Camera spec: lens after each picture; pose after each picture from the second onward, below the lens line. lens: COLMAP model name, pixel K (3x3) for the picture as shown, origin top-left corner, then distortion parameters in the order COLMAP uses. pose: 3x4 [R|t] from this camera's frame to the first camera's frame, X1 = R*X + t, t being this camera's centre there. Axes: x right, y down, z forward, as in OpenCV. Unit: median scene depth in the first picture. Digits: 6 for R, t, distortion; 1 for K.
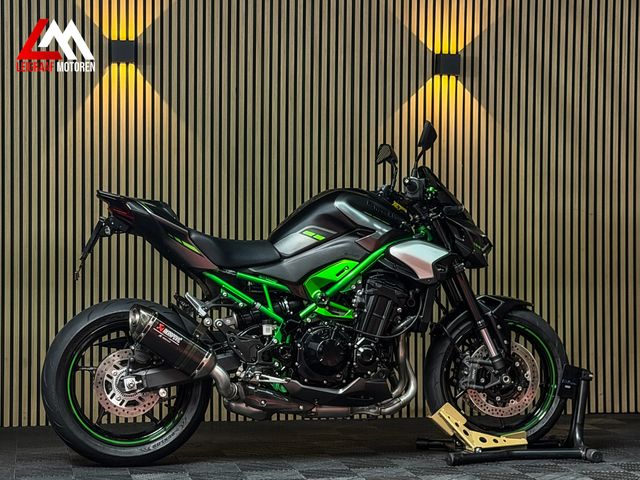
lens RADIAL K [[1441.0, 0, 324.8], [0, 1441.0, 239.8], [0, 0, 1]] dist [0.142048, 0.000000]
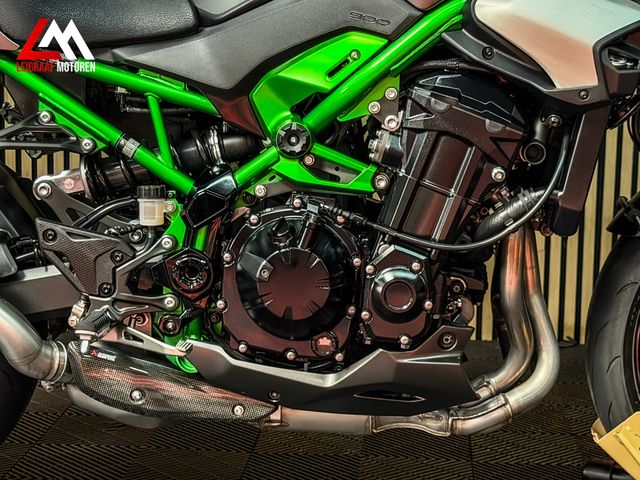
lens RADIAL K [[1441.0, 0, 321.1], [0, 1441.0, 238.8], [0, 0, 1]] dist [0.142048, 0.000000]
pose [[0.963609, 0.053338, -0.261939, 0.104543], [-0.010748, 0.986830, 0.161406, 0.006378], [0.267099, -0.152717, 0.951491, 0.633175]]
